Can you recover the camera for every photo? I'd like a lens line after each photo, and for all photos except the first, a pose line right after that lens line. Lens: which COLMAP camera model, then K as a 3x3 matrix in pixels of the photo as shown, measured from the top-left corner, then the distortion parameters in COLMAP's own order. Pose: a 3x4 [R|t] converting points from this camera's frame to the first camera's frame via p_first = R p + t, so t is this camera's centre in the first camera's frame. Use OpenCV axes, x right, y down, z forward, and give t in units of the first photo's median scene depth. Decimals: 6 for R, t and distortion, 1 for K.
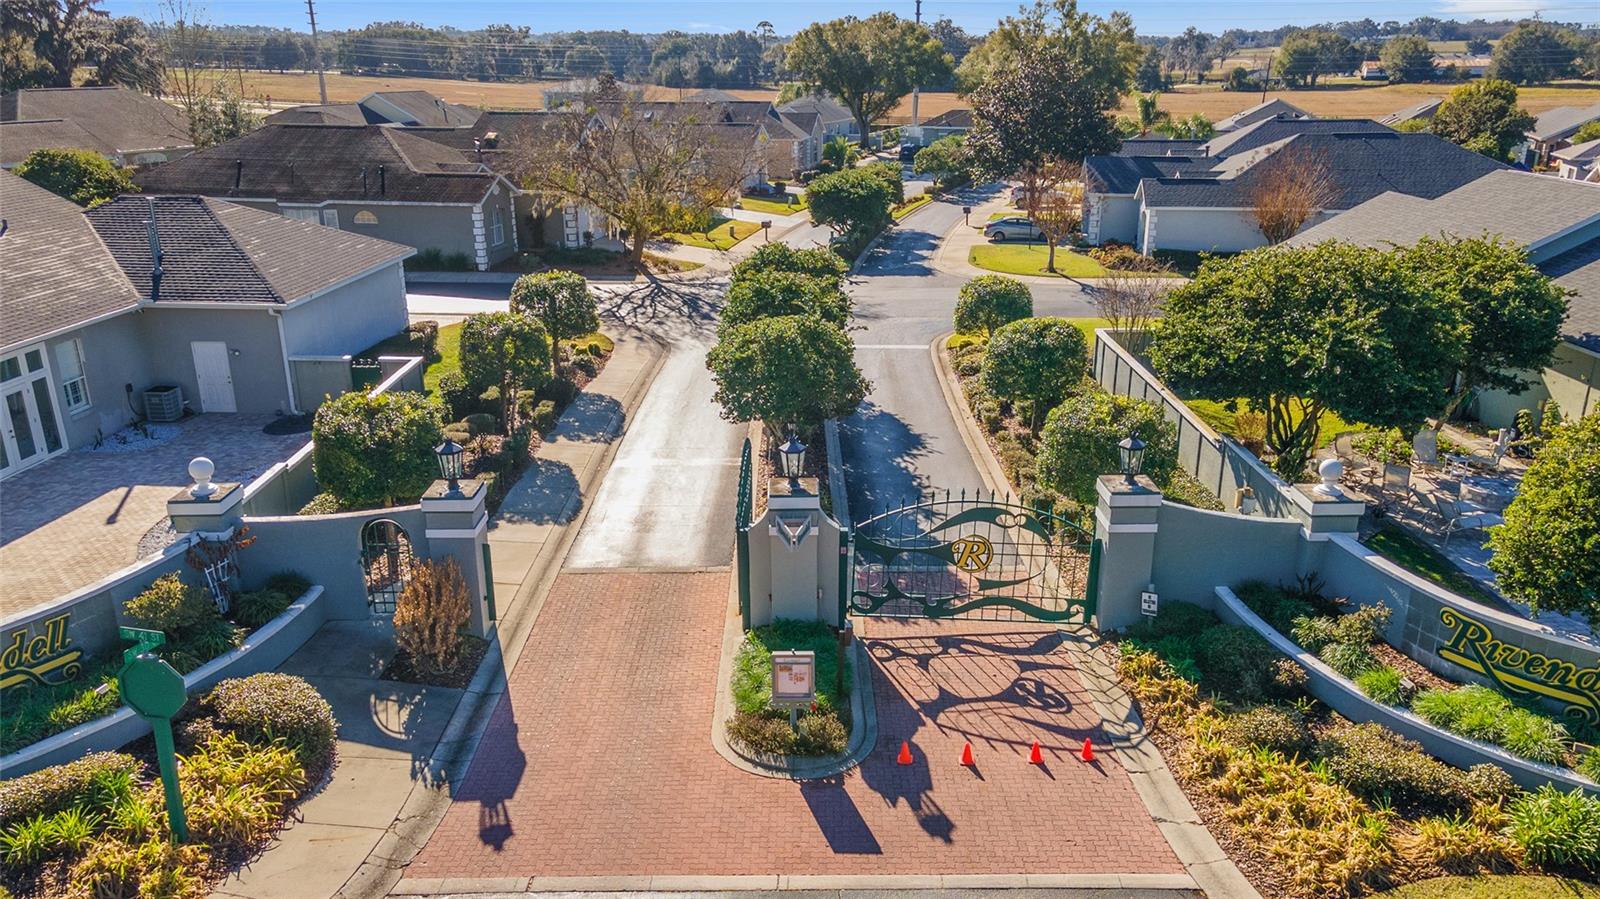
lens RADIAL K [[1173.1, 0, 803.7], [0, 1173.1, 456.0], [0, 0, 1]] dist [0.046224, -0.006241]
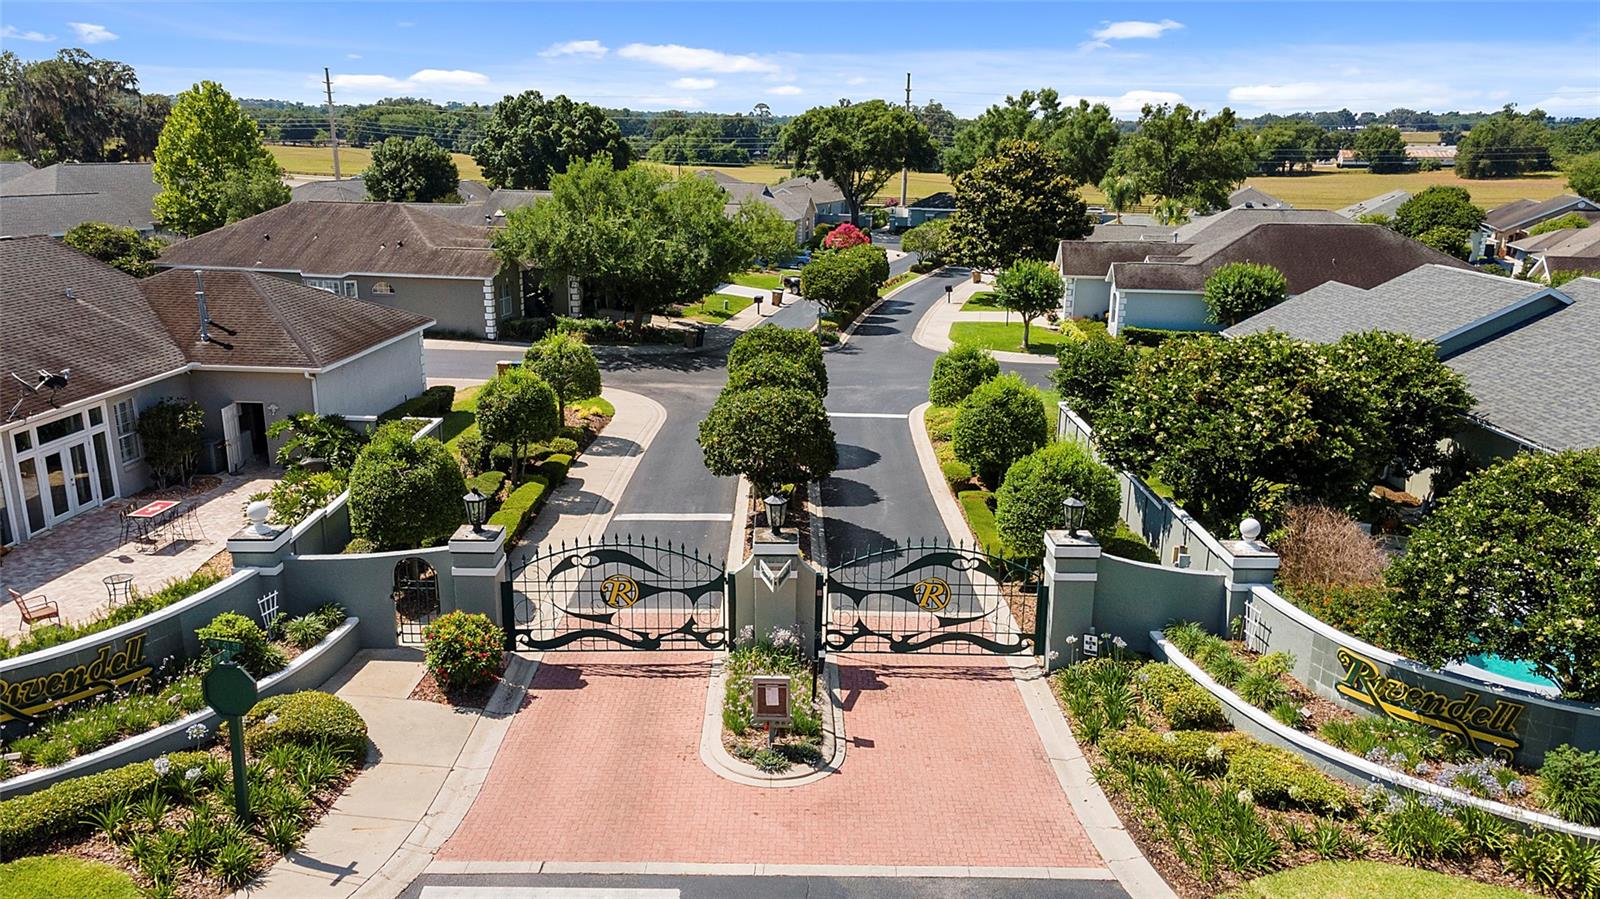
lens RADIAL K [[1173.1, 0, 803.7], [0, 1173.1, 456.0], [0, 0, 1]] dist [0.046224, -0.006241]
pose [[0.999860, 0.014834, 0.007735, 0.008593], [-0.014353, 0.998163, -0.058867, 0.016870], [-0.008594, 0.058748, 0.998236, -0.145282]]
